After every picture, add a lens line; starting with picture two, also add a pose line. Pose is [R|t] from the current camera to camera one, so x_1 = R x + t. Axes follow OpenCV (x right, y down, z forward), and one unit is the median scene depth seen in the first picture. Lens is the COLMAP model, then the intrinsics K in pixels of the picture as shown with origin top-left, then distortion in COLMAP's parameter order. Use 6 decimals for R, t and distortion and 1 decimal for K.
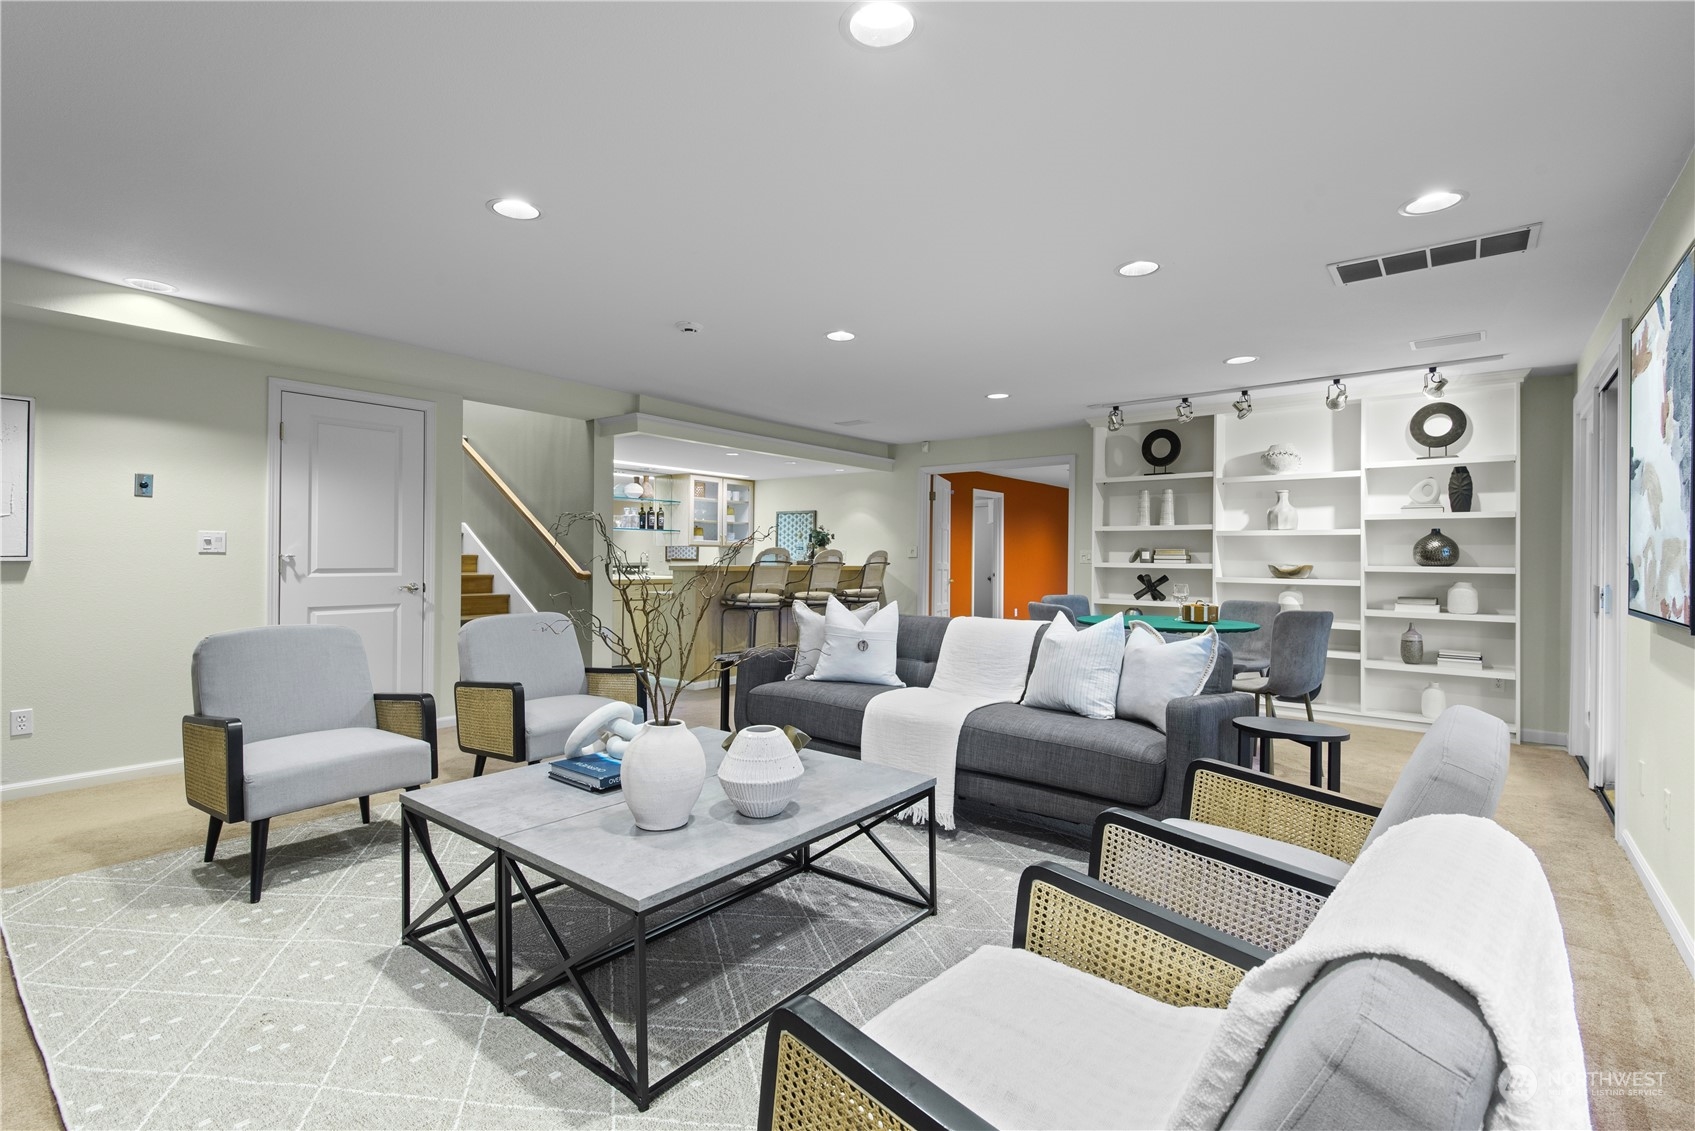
lens RADIAL K [[784.4, 0, 844.0], [0, 784.4, 554.4], [0, 0, 1]] dist [0.014101, -0.000556]
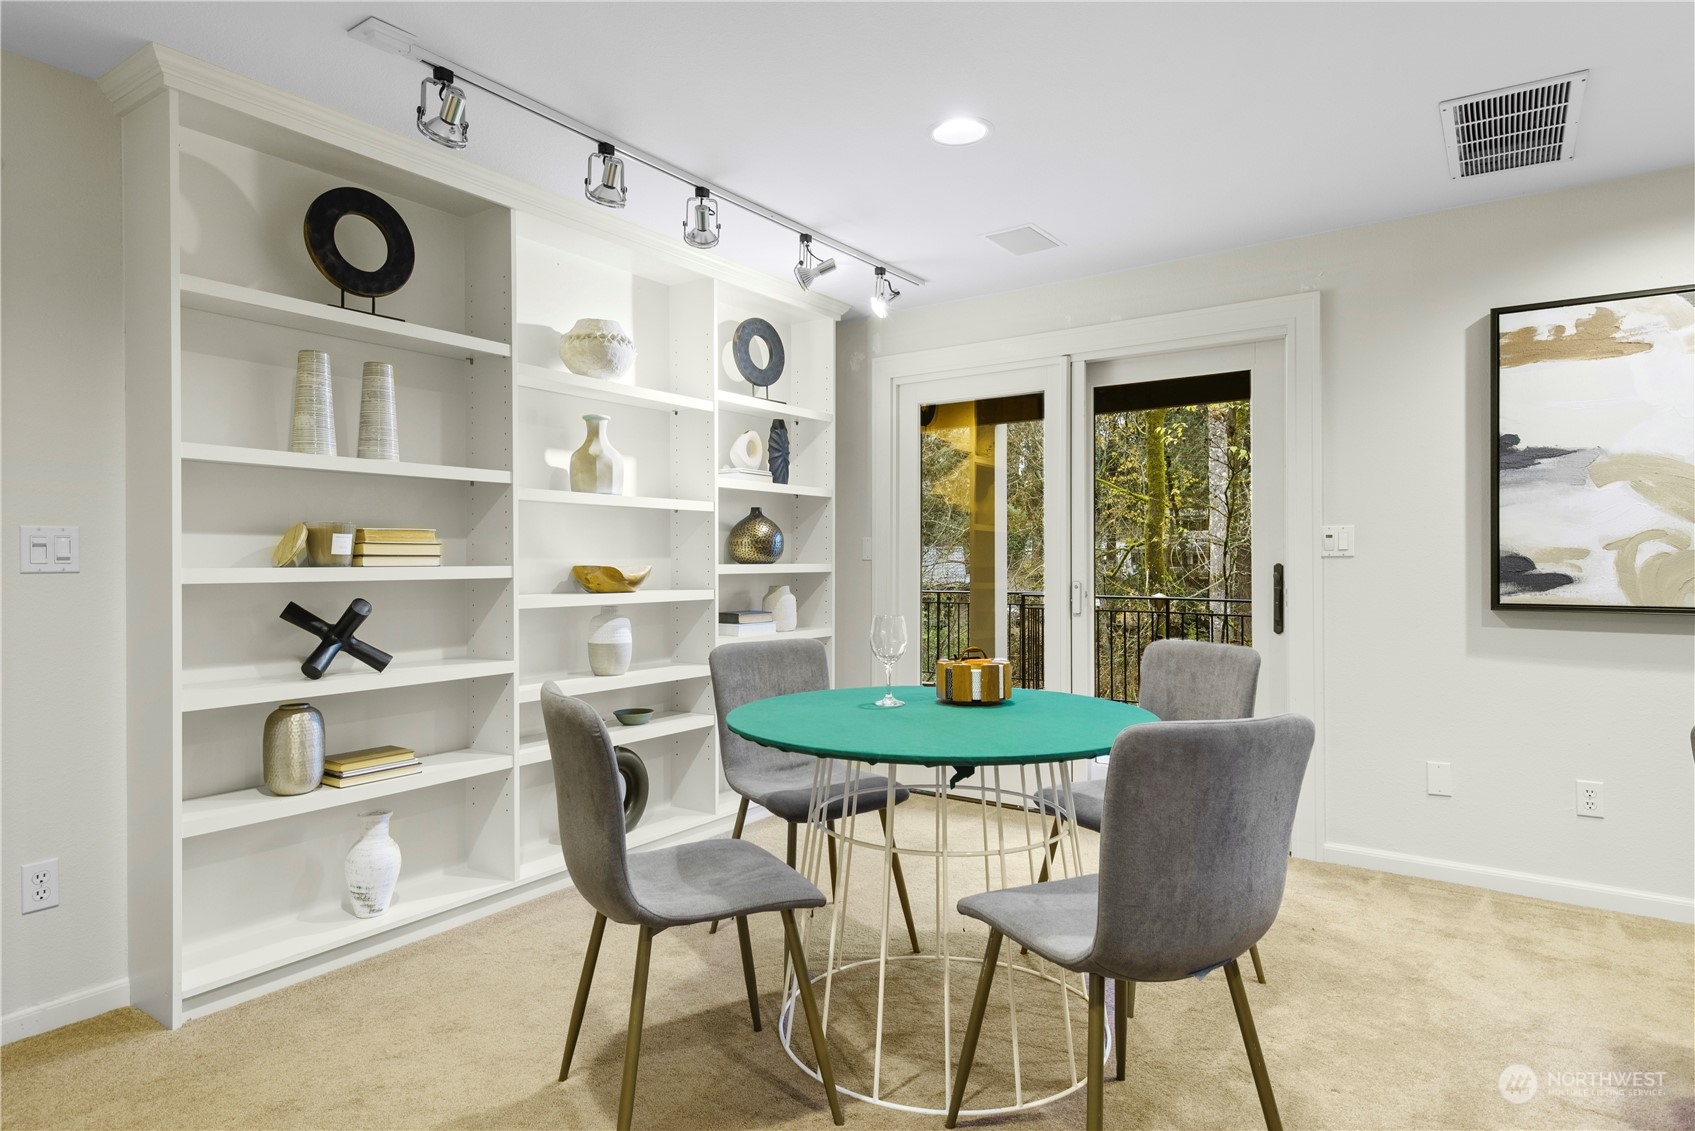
lens RADIAL K [[975.4, 0, 847.5], [0, 975.4, 565.5], [0, 0, 1]] dist [0.002533, -0.001488]
pose [[-0.084209, -0.013055, 0.996363, -0.066552], [-0.000695, 0.999915, 0.013043, 0.005303], [-0.996448, 0.000406, -0.084211, 0.984191]]
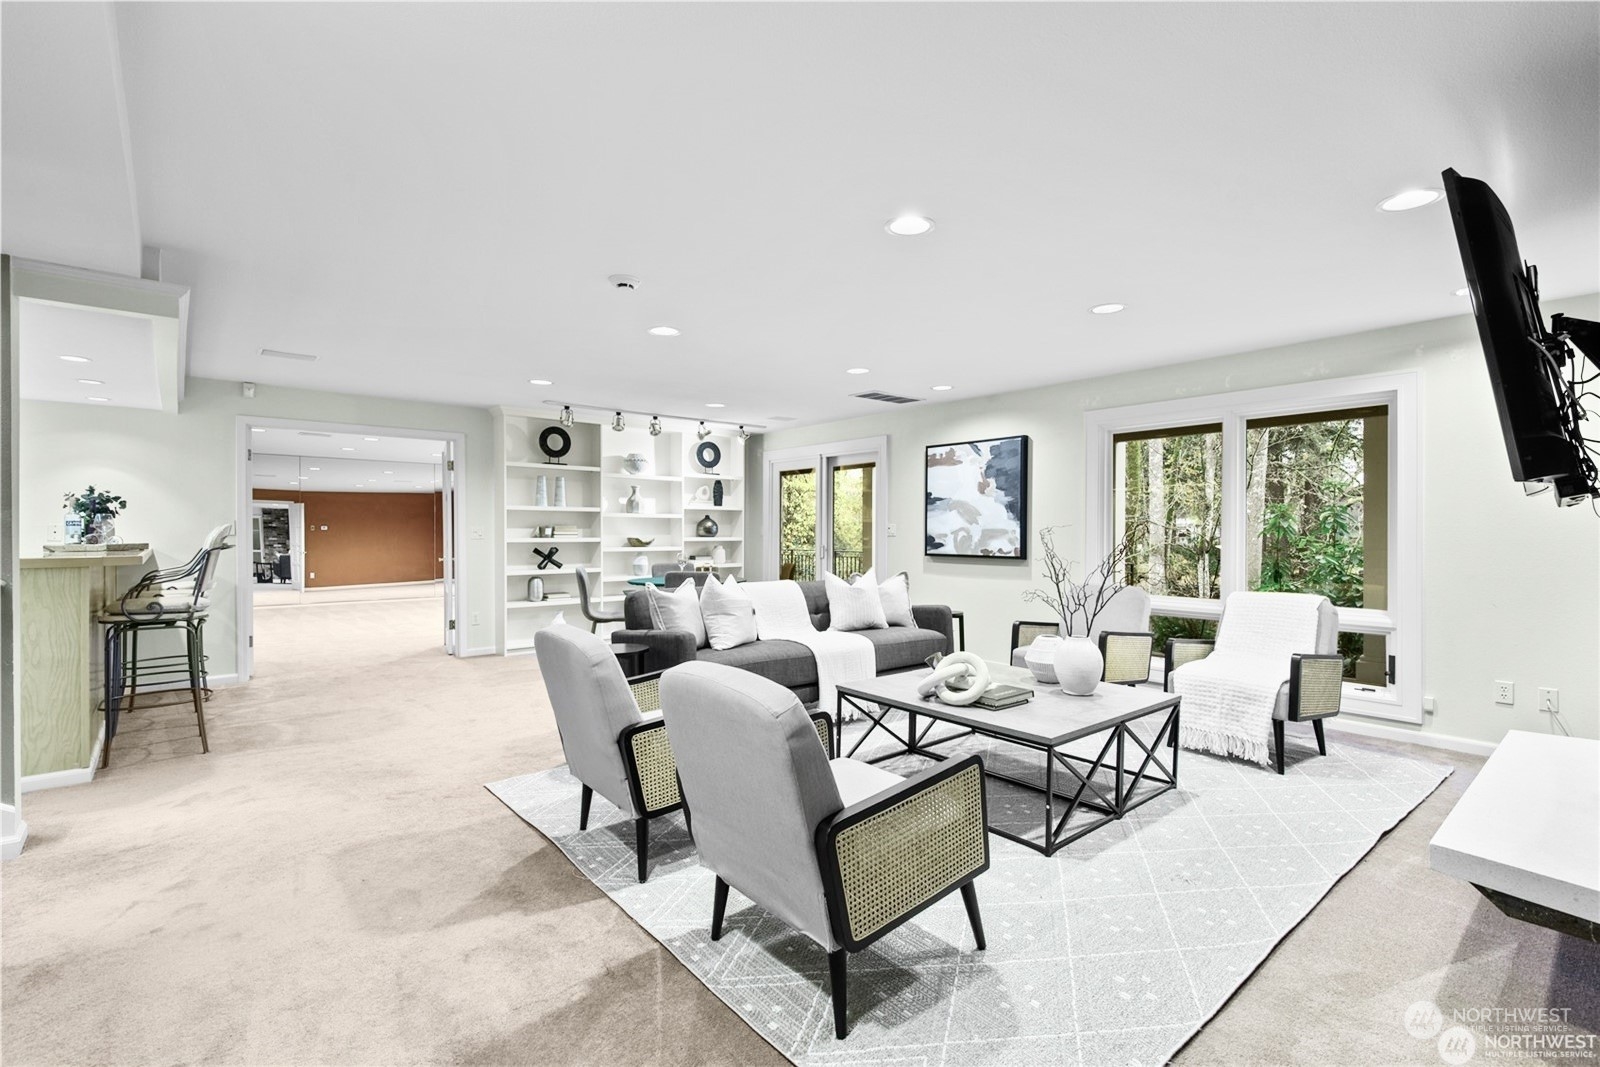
lens RADIAL K [[737.2, 0, 795.3], [0, 737.2, 538.6], [0, 0, 1]] dist [0.010238, -0.001178]
pose [[0.180317, -0.016897, 0.983463, -0.772927], [-0.003134, 0.999837, 0.017753, -0.010810], [-0.983604, -0.006283, 0.180235, 0.522135]]
